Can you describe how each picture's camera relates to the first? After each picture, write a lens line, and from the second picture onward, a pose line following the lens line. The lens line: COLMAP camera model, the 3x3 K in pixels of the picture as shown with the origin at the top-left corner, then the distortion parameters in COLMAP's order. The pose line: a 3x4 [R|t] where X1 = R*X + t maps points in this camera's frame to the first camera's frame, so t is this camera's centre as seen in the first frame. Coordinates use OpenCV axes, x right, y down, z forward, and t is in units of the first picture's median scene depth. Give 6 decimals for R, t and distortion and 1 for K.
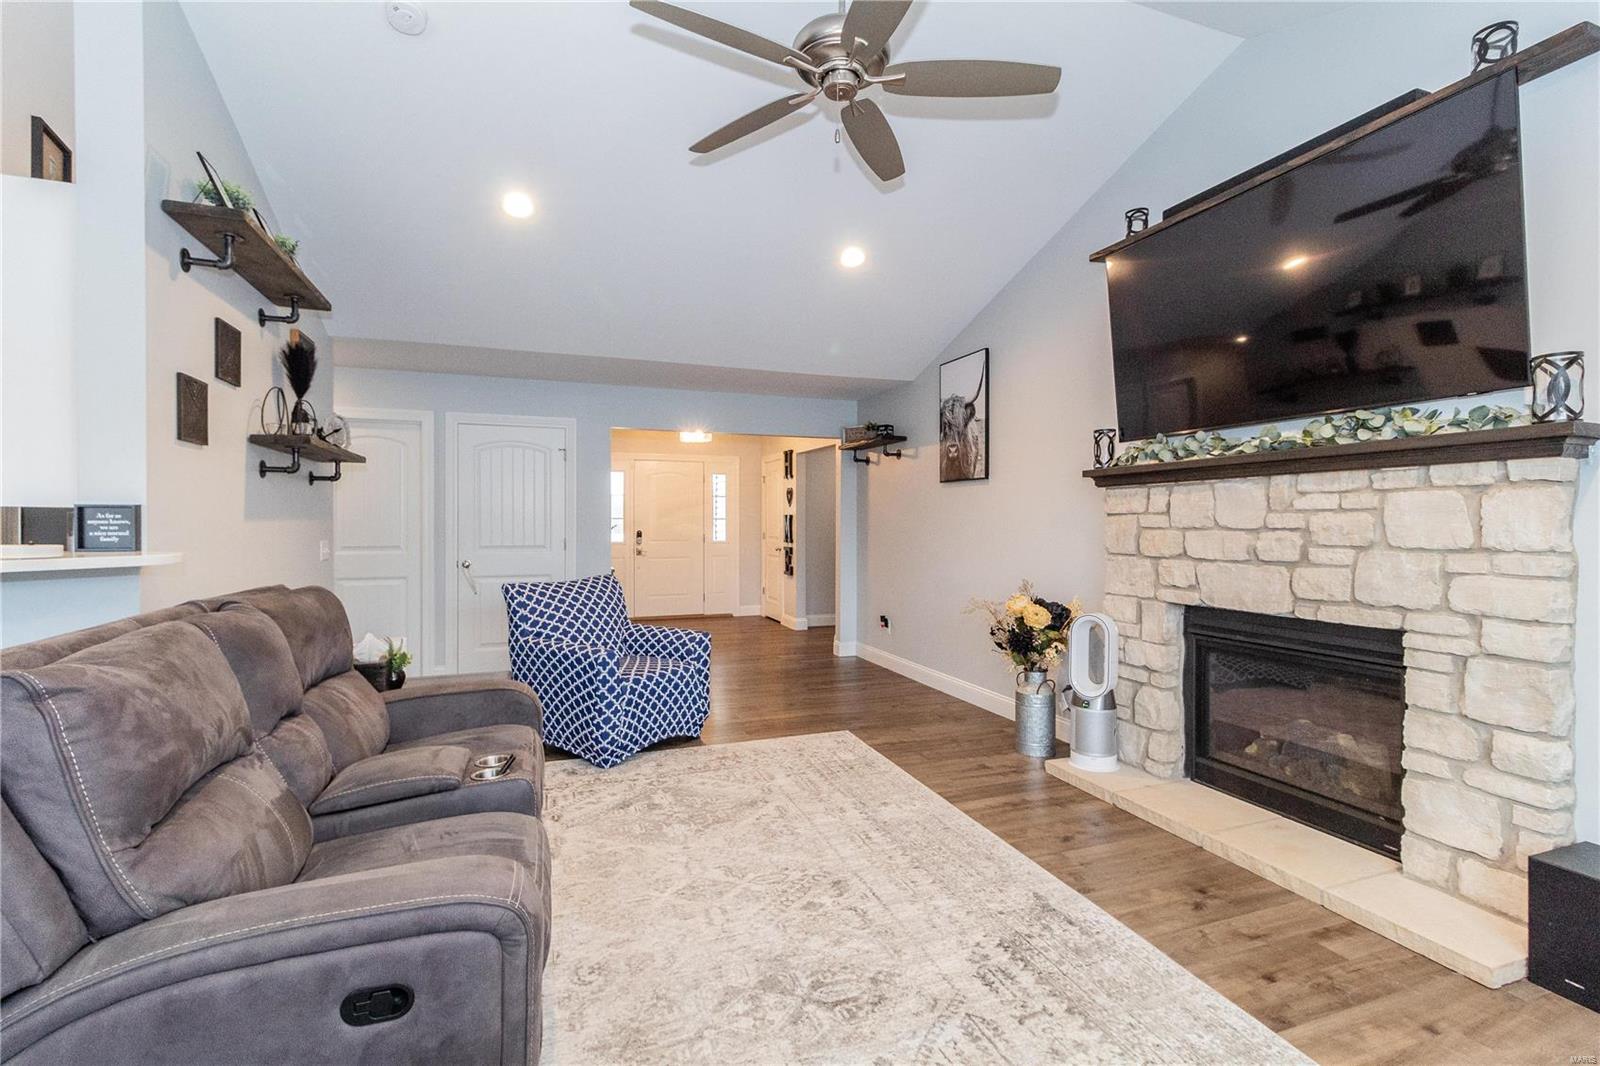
lens RADIAL K [[730.5, 0, 804.9], [0, 730.5, 527.2], [0, 0, 1]] dist [0.001683, 0.000048]
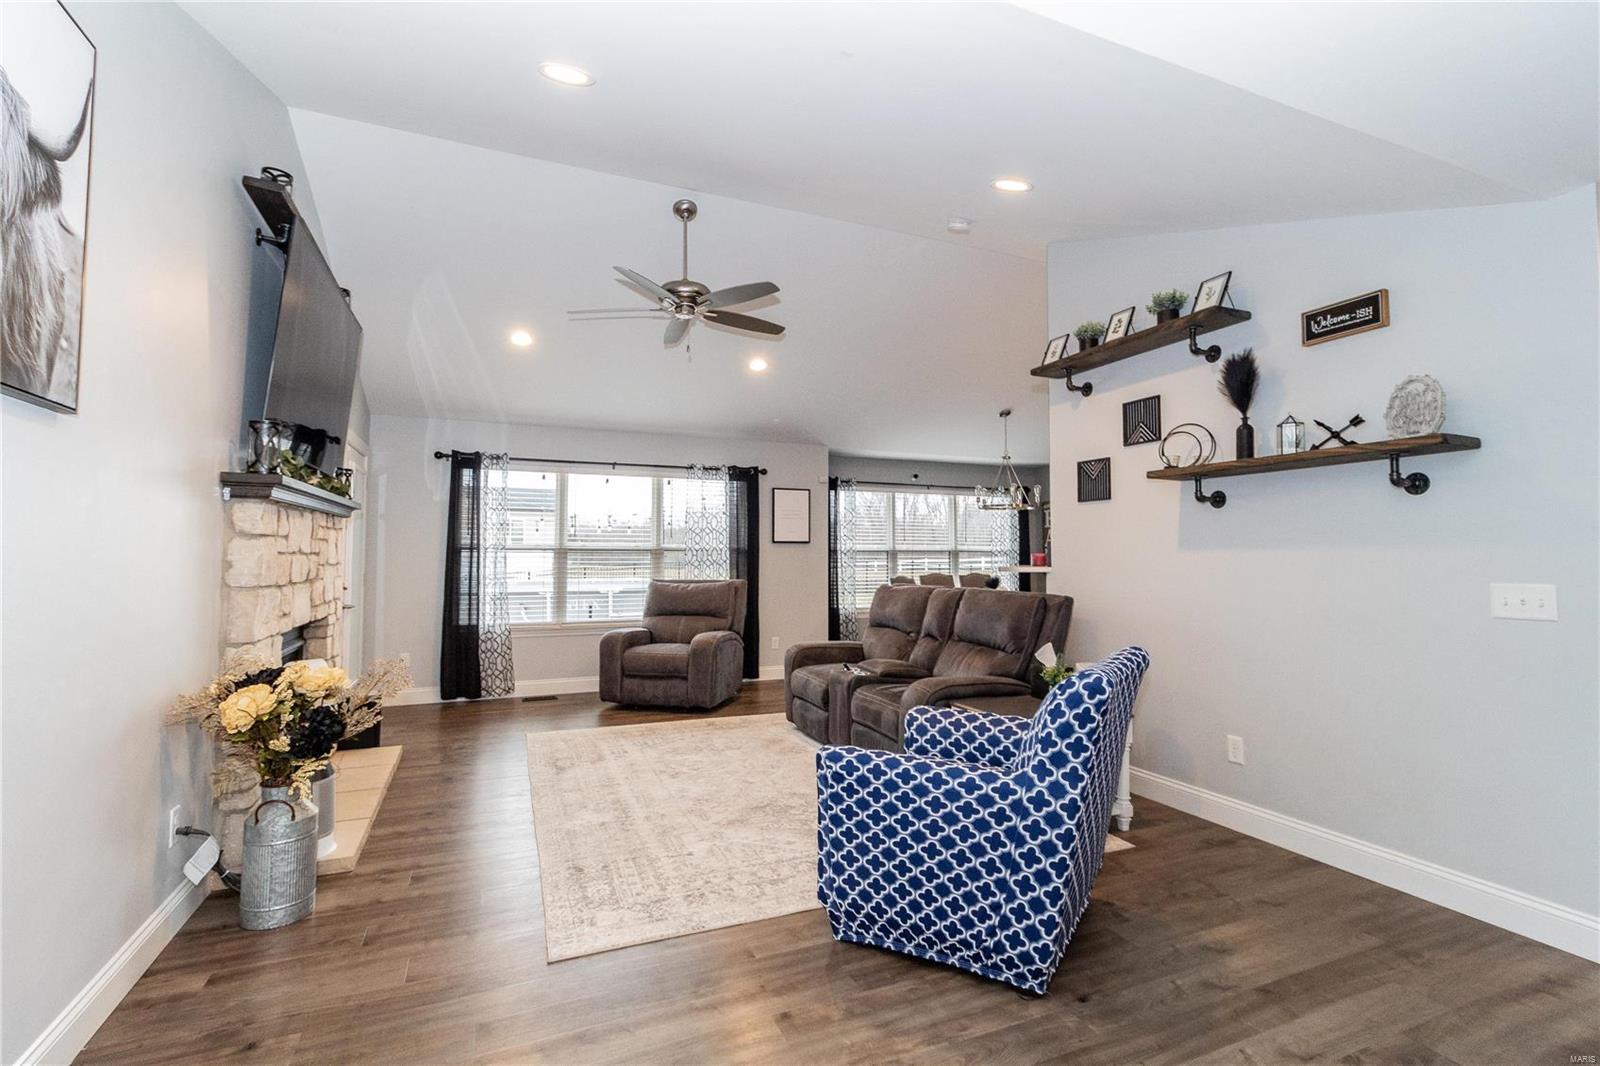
lens RADIAL K [[737.5, 0, 808.7], [0, 737.5, 521.8], [0, 0, 1]] dist [0.000367, -0.000511]
pose [[-0.998486, -0.007951, -0.054424, -0.117810], [-0.005778, 0.999184, -0.039965, -0.003933], [0.054698, -0.039590, -0.997718, 2.033496]]
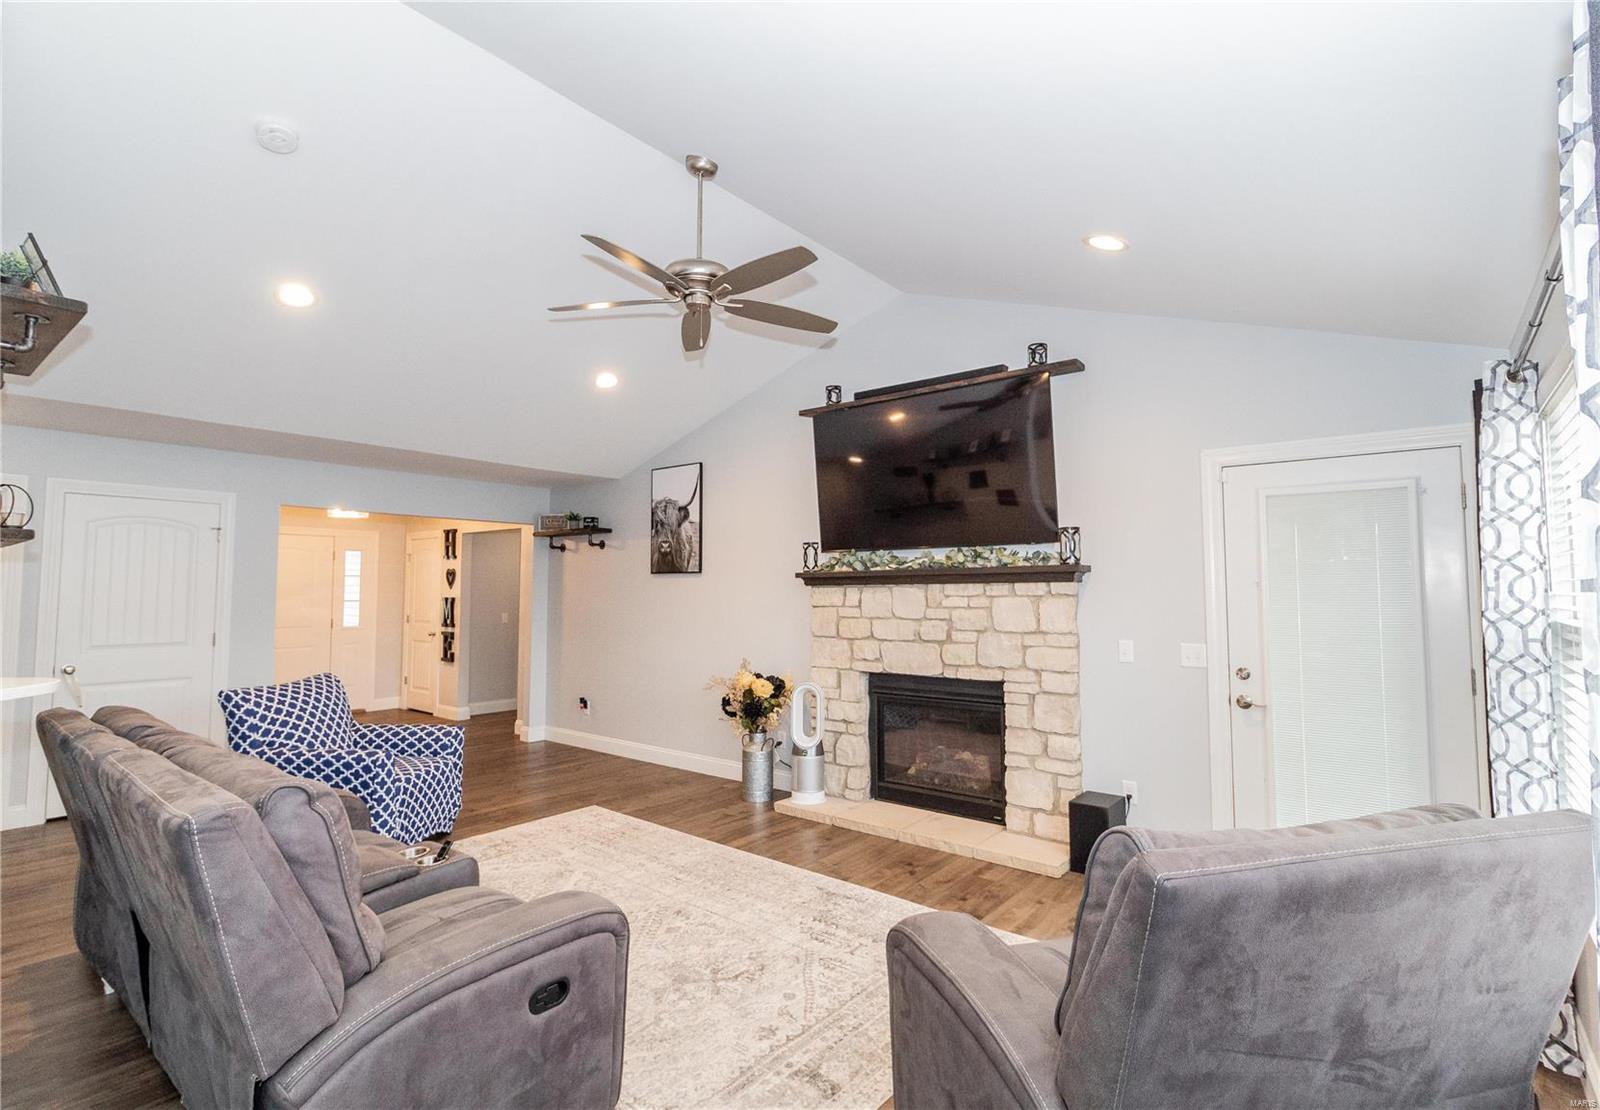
lens RADIAL K [[765.7, 0, 797.2], [0, 765.7, 547.0], [0, 0, 1]] dist [0.000531, -0.000035]
pose [[0.863238, 0.026744, 0.504088, -0.355427], [0.006542, 0.997919, -0.064148, -0.041361], [-0.504755, 0.058672, 0.861267, -0.210713]]
